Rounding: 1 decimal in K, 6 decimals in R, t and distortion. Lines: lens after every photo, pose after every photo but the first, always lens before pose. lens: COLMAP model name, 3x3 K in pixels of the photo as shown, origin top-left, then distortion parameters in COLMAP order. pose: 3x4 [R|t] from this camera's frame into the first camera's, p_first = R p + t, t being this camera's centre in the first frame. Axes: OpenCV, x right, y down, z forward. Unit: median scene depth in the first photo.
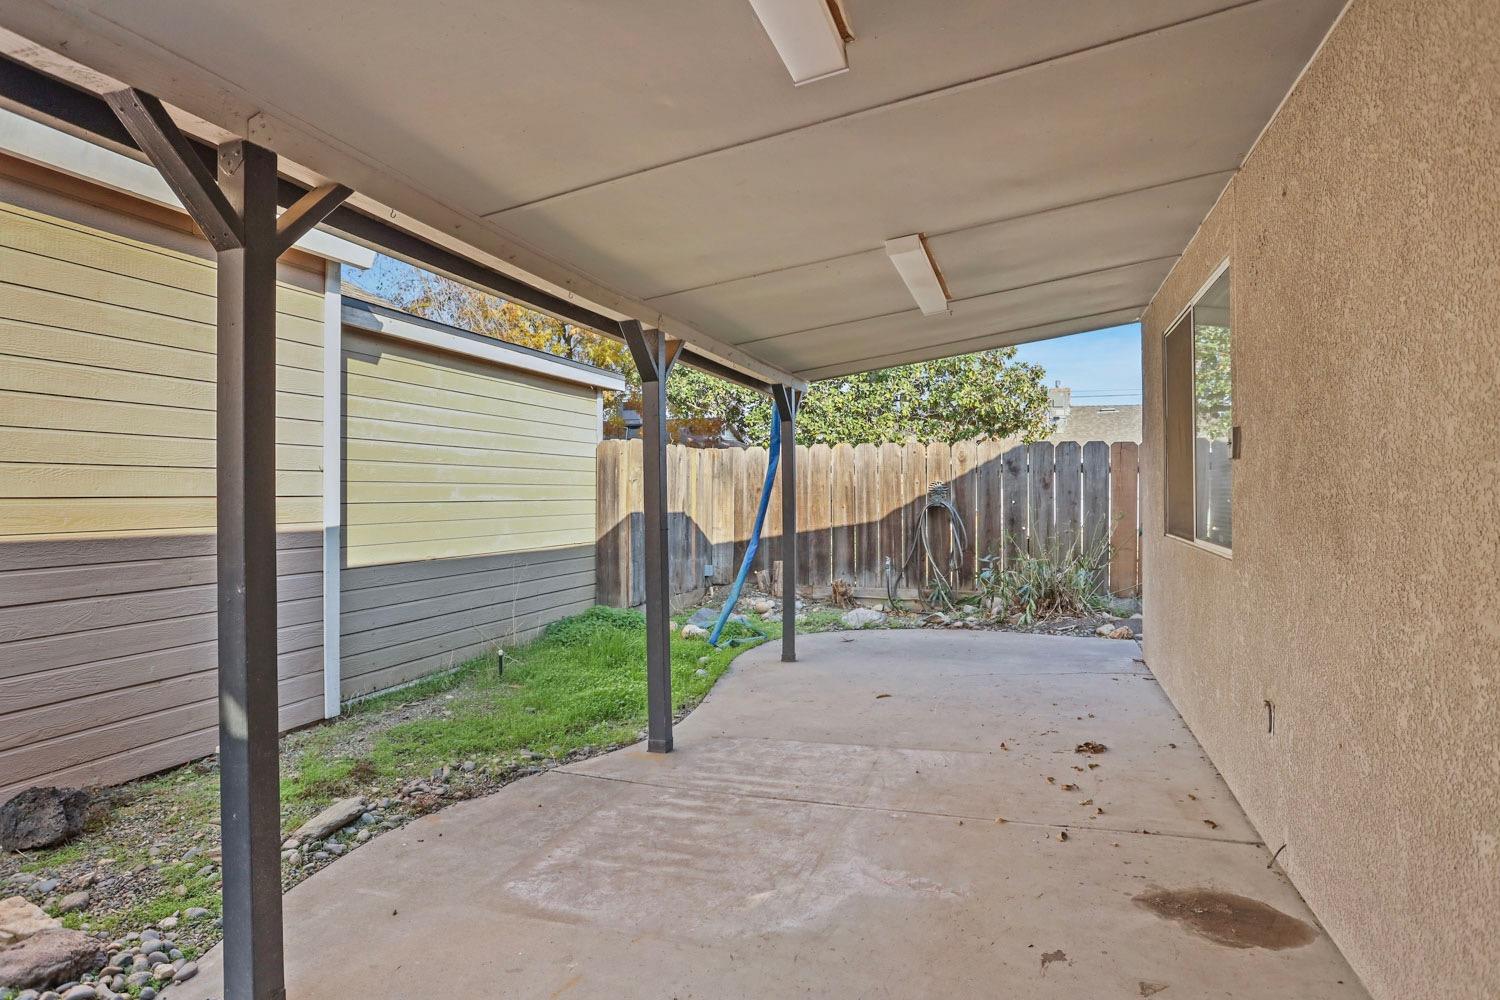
lens RADIAL K [[887.7, 0, 743.1], [0, 887.7, 498.1], [0, 0, 1]] dist [-0.008921, 0.002538]
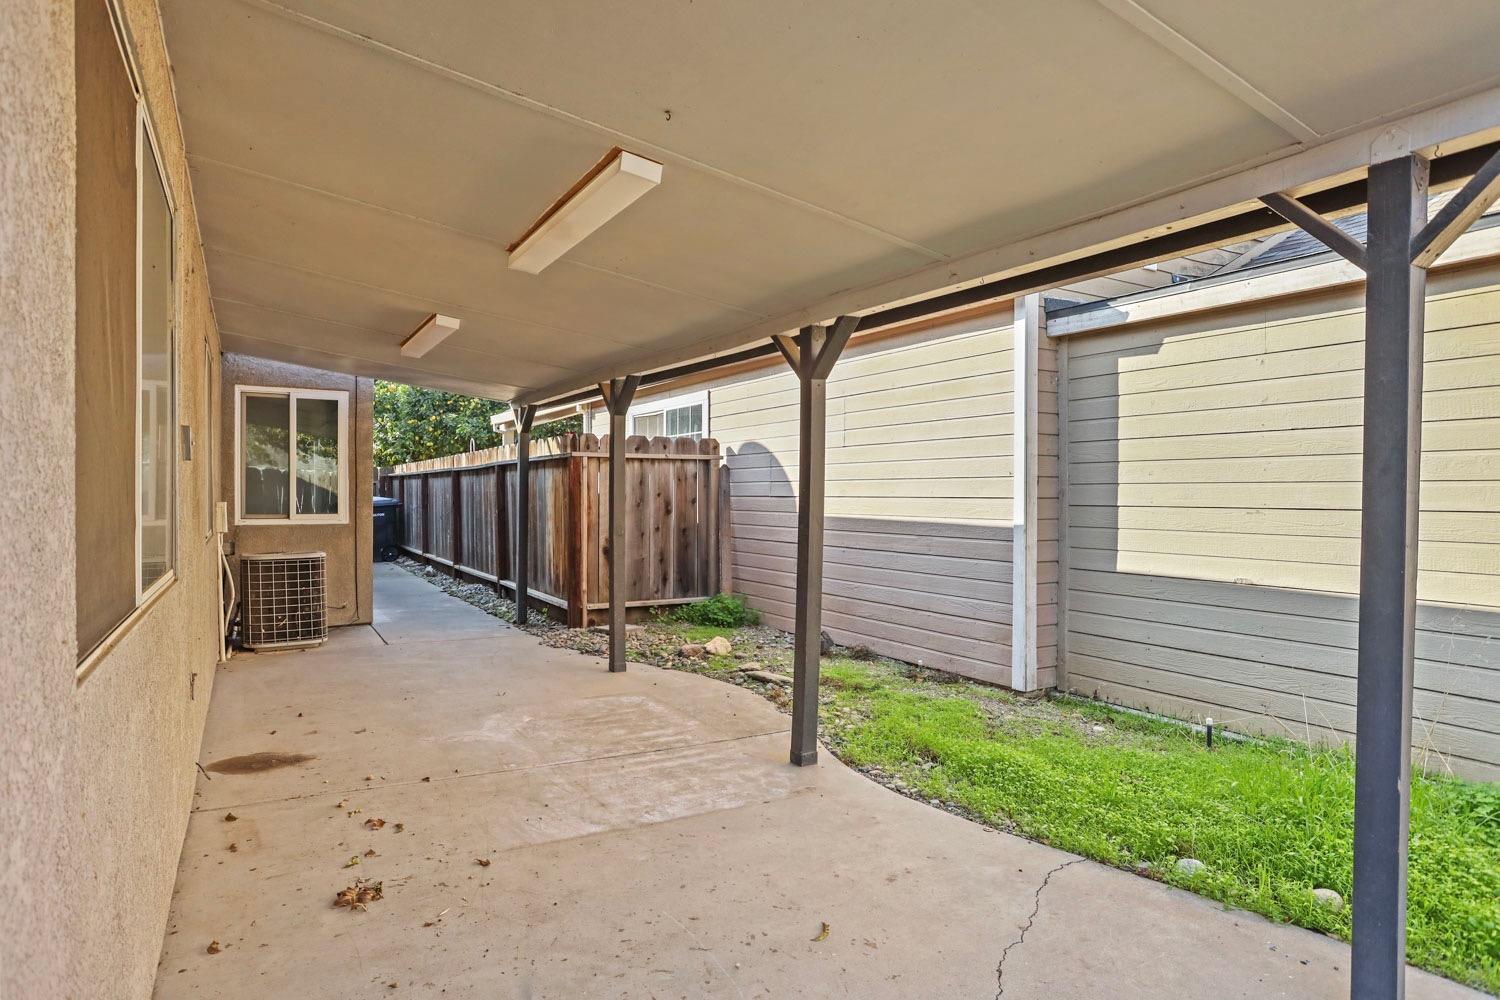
lens RADIAL K [[887.7, 0, 743.2], [0, 887.7, 501.3], [0, 0, 1]] dist [-0.008921, 0.002538]
pose [[-0.680262, 0.004836, -0.732953, 0.740965], [-0.001209, 0.999969, 0.007720, -0.008890], [0.732968, 0.006138, -0.680235, 1.807572]]
